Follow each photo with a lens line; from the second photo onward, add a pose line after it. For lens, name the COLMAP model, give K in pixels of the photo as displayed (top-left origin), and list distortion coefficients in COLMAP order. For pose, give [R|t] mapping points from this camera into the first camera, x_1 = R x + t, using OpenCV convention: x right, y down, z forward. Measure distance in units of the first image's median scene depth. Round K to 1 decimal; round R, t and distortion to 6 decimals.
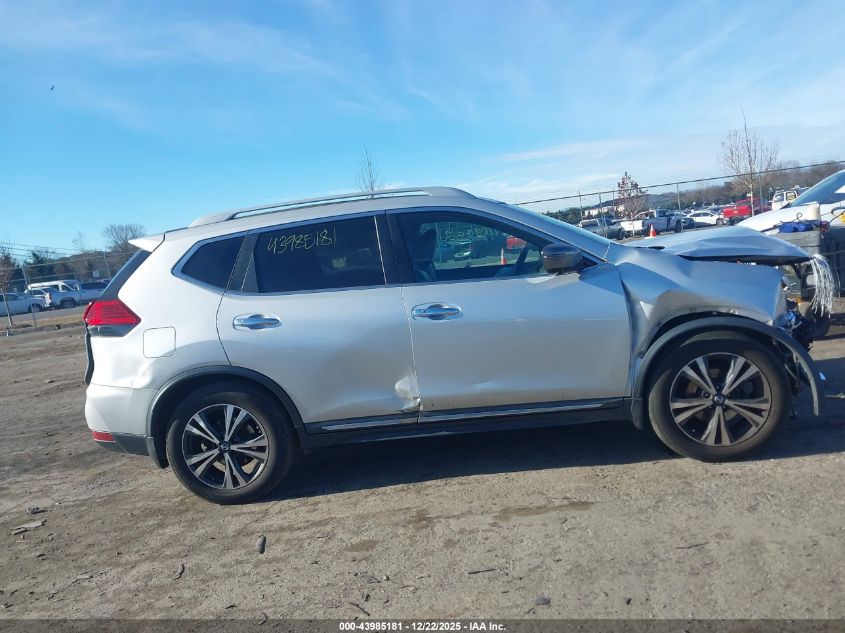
lens RADIAL K [[681.3, 0, 425.1], [0, 681.3, 321.5], [0, 0, 1]] dist [0.007296, -0.011485]
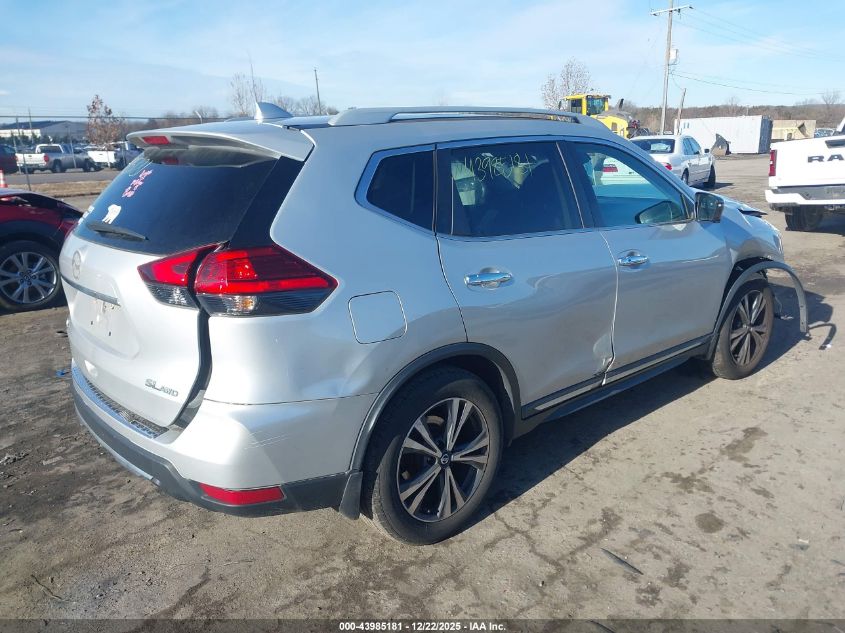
lens RADIAL K [[681.3, 0, 423.4], [0, 681.3, 313.0], [0, 0, 1]] dist [0.007296, -0.011485]
pose [[0.679354, -0.071622, 0.730307, -0.803279], [0.014912, 0.996367, 0.083843, -0.022321], [-0.733659, -0.046069, 0.677954, 0.555608]]
